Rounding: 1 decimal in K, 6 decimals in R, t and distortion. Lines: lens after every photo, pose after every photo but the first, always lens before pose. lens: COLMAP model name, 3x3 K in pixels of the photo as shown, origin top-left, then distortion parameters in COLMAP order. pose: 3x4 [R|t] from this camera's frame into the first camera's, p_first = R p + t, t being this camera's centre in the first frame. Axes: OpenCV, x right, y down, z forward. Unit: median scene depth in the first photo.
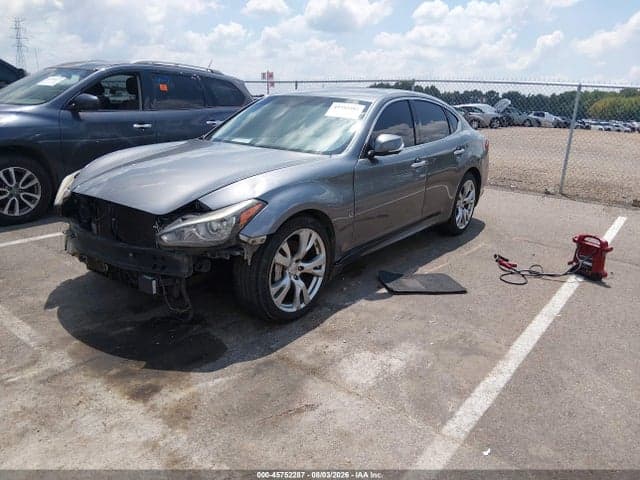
lens RADIAL K [[487.6, 0, 321.1], [0, 487.6, 238.4], [0, 0, 1]] dist [0.073420, -0.122227]
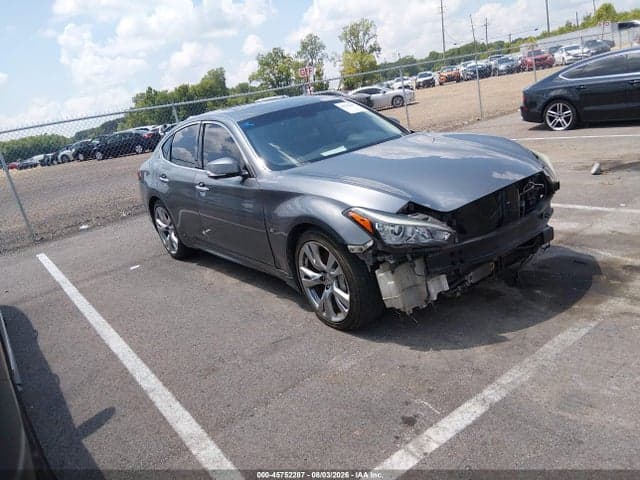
lens RADIAL K [[487.6, 0, 315.4], [0, 487.6, 241.0], [0, 0, 1]] dist [0.073420, -0.122227]
pose [[0.268879, -0.362108, 0.892514, -1.258892], [0.444209, 0.868827, 0.218675, -0.316266], [-0.854624, 0.337666, 0.394461, 0.835383]]
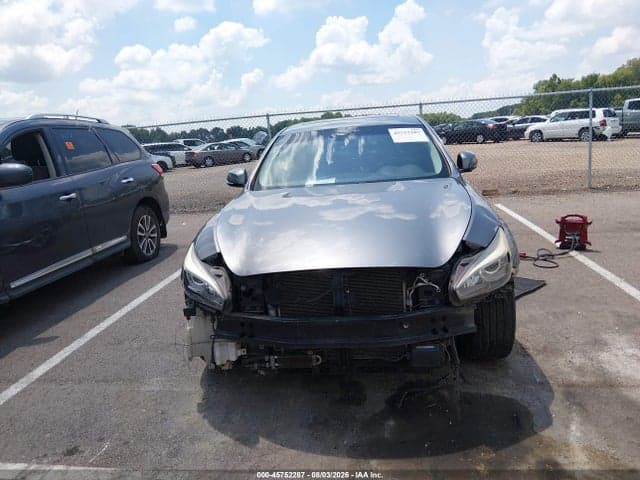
lens RADIAL K [[487.6, 0, 320.8], [0, 487.6, 241.3], [0, 0, 1]] dist [0.073420, -0.122227]
pose [[0.856463, -0.212425, 0.470474, -0.696920], [0.244601, 0.969595, -0.007493, -0.105122], [-0.454578, 0.121496, 0.882382, 0.280770]]
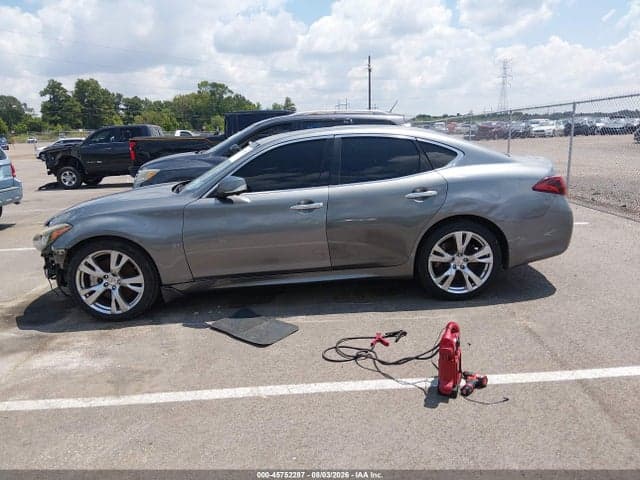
lens RADIAL K [[487.6, 0, 317.7], [0, 487.6, 241.0], [0, 0, 1]] dist [0.073420, -0.122227]
pose [[0.618601, 0.107158, -0.778364, 1.171806], [-0.143743, 0.989371, 0.021969, -0.134930], [0.772445, 0.098294, 0.627429, 0.540965]]
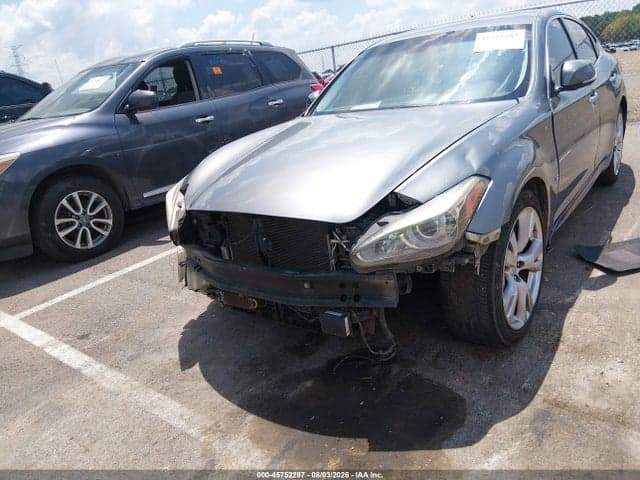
lens RADIAL K [[487.6, 0, 318.1], [0, 487.6, 244.7], [0, 0, 1]] dist [0.073420, -0.122227]
pose [[0.985294, -0.159066, -0.062394, -0.261521], [0.162499, 0.985205, 0.054454, -0.049121], [0.052809, -0.063792, 0.996565, 0.257882]]
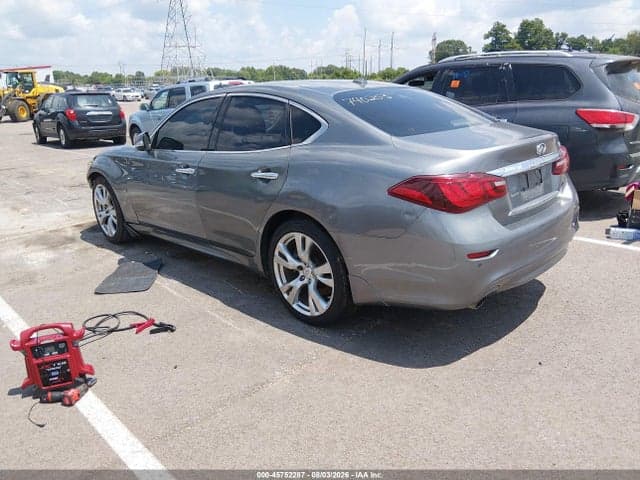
lens RADIAL K [[487.6, 0, 322.8], [0, 487.6, 239.6], [0, 0, 1]] dist [0.073420, -0.122227]
pose [[-0.138925, 0.254391, -0.957071, 1.289992], [-0.240693, 0.928789, 0.281812, -0.425459], [0.960607, 0.269511, -0.067802, 1.648258]]
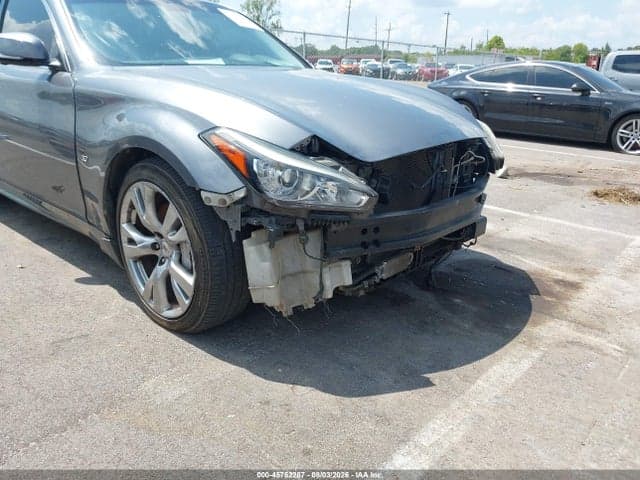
lens RADIAL K [[514.5, 0, 324.6], [0, 514.5, 238.4], [0, 0, 1]] dist [0.010166, -0.019731]
pose [[0.073166, -0.353546, 0.932551, -1.000998], [0.248685, 0.911989, 0.326239, -0.202314], [-0.965817, 0.208042, 0.154648, 0.927153]]
